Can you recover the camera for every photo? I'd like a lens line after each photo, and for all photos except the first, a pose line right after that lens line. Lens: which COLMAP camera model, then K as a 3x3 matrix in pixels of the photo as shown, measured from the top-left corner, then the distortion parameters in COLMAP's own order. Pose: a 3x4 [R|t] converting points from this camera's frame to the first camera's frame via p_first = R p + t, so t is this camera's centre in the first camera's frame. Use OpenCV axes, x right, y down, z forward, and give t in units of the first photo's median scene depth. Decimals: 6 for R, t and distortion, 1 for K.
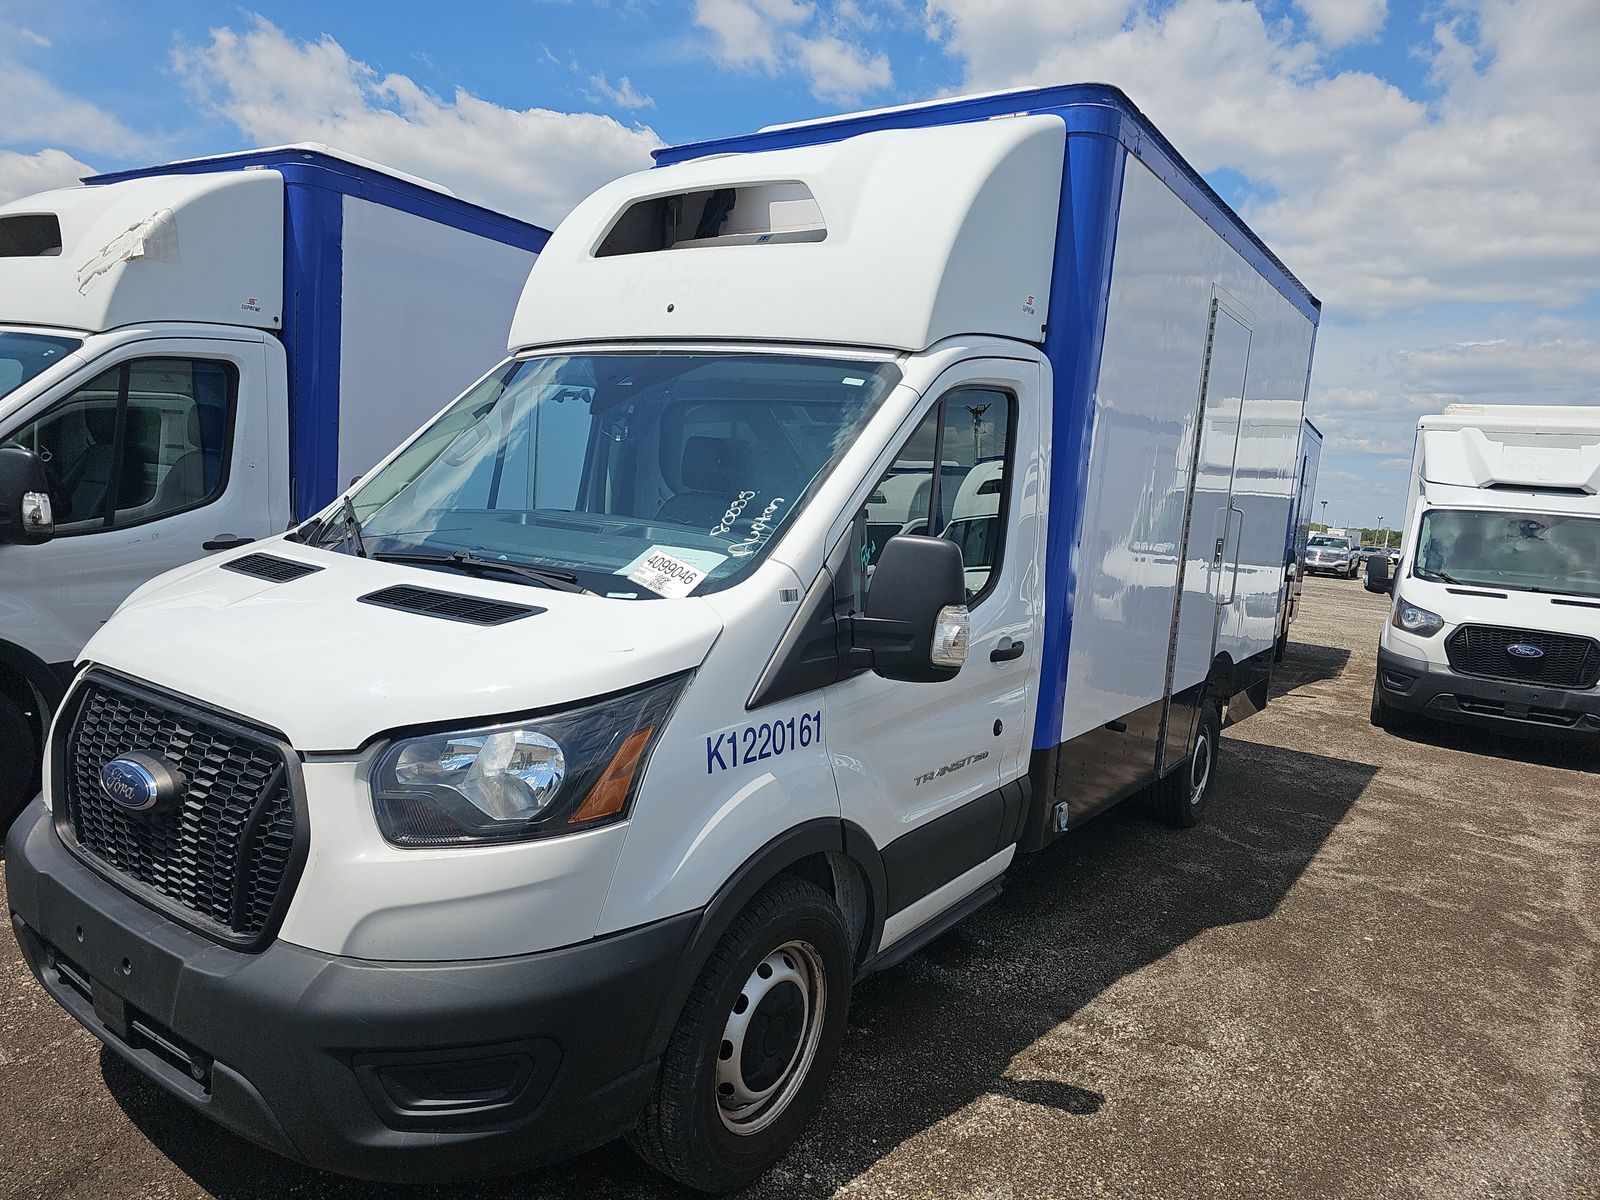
lens RADIAL K [[979.5, 0, 800.8], [0, 979.5, 587.0], [0, 0, 1]] dist [0.026602, -0.001019]
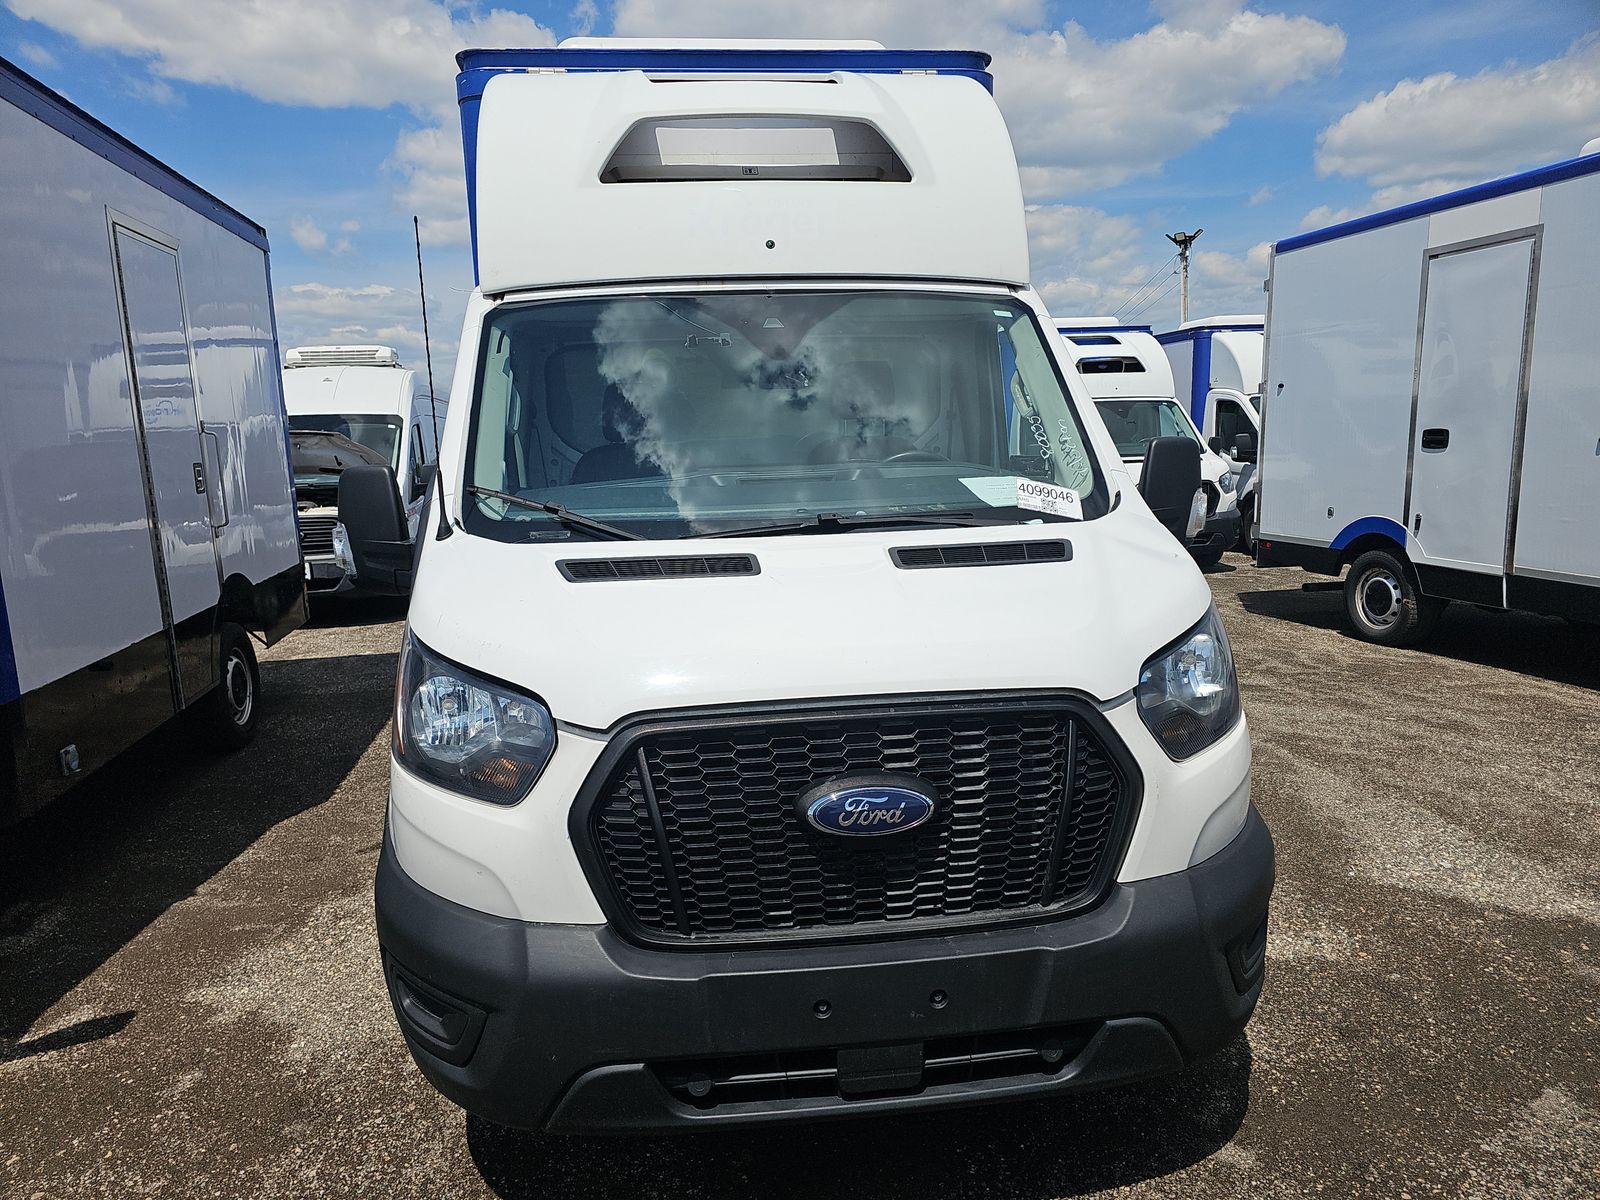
lens RADIAL K [[1065.2, 0, 800.4], [0, 1065.2, 603.4], [0, 0, 1]] dist [0.052155, -0.053631]
pose [[0.760424, -0.180125, 0.623948, 0.541989], [0.156569, 0.983275, 0.093042, -0.004166], [-0.630271, 0.026939, 0.775908, 0.773721]]
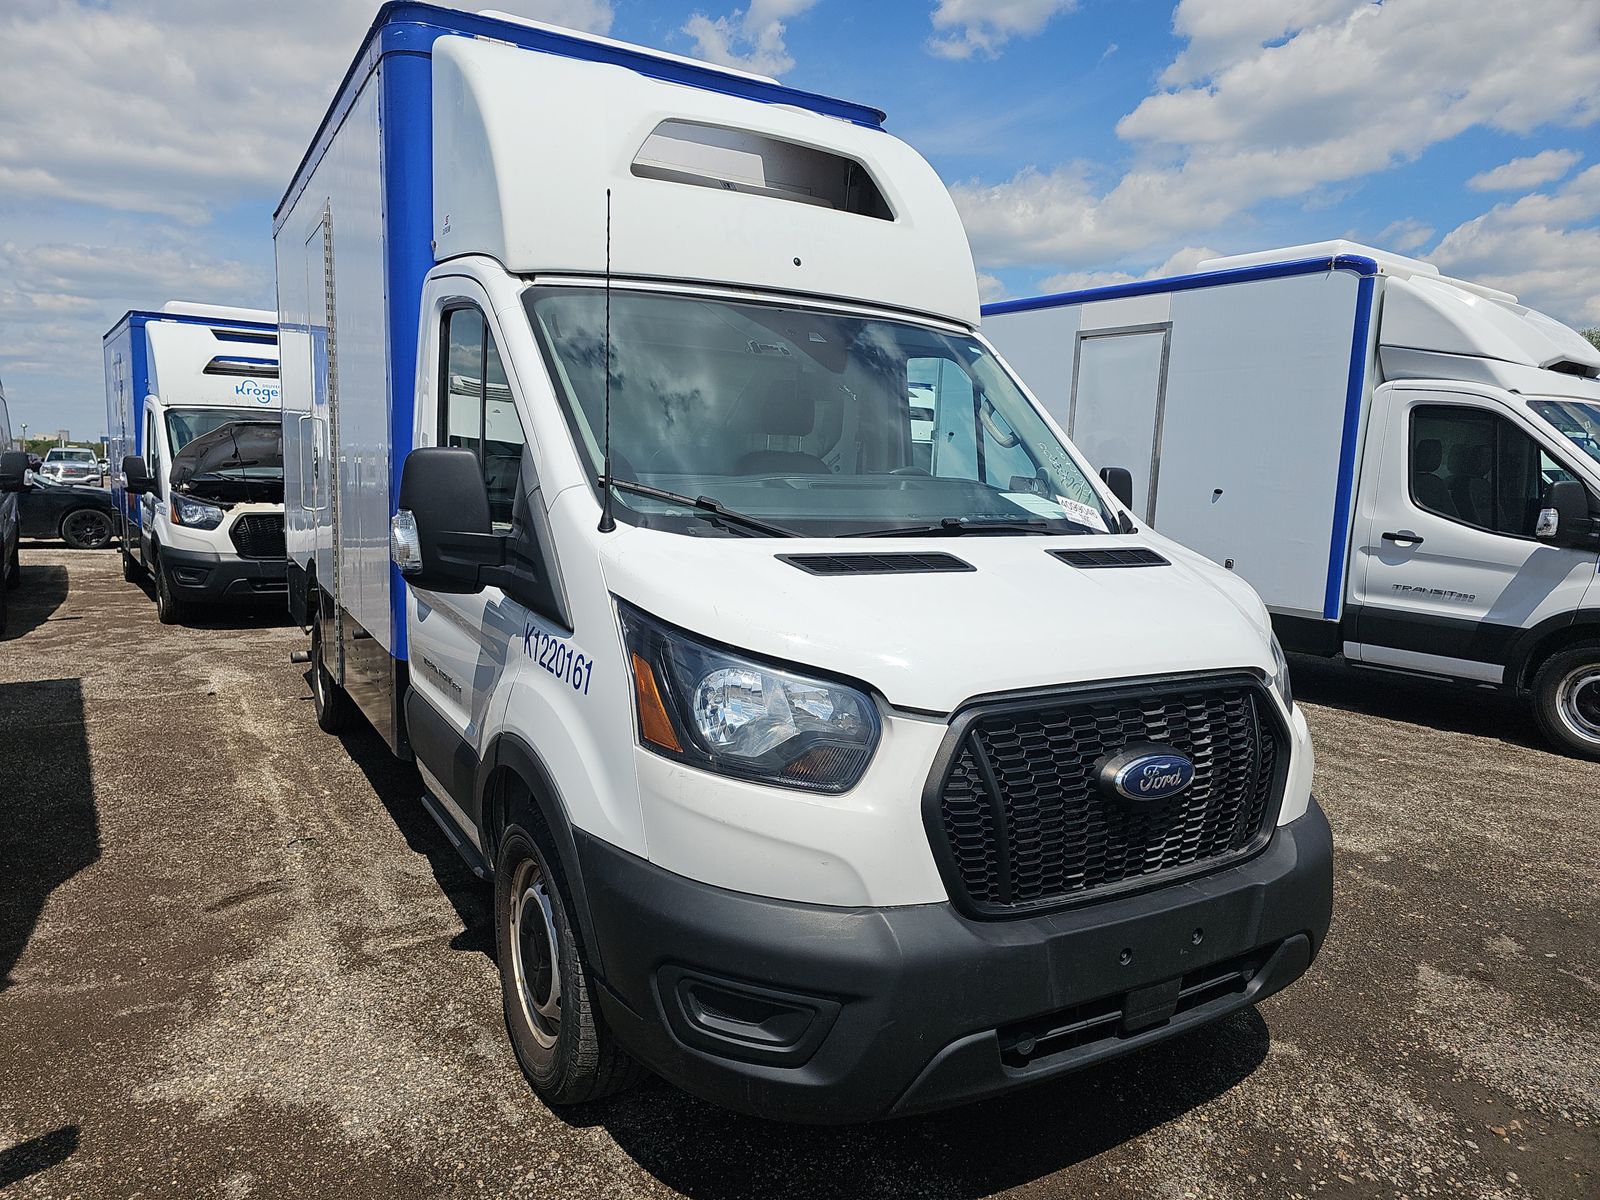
lens RADIAL K [[1054.5, 0, 800.0], [0, 1054.5, 600.0], [0, 0, 1]] dist [0.053618, -0.049501]
pose [[0.439077, -0.158666, 0.884328, 0.430533], [0.109788, 0.986382, 0.122466, -0.020142], [-0.891716, 0.043316, 0.450517, 0.898322]]
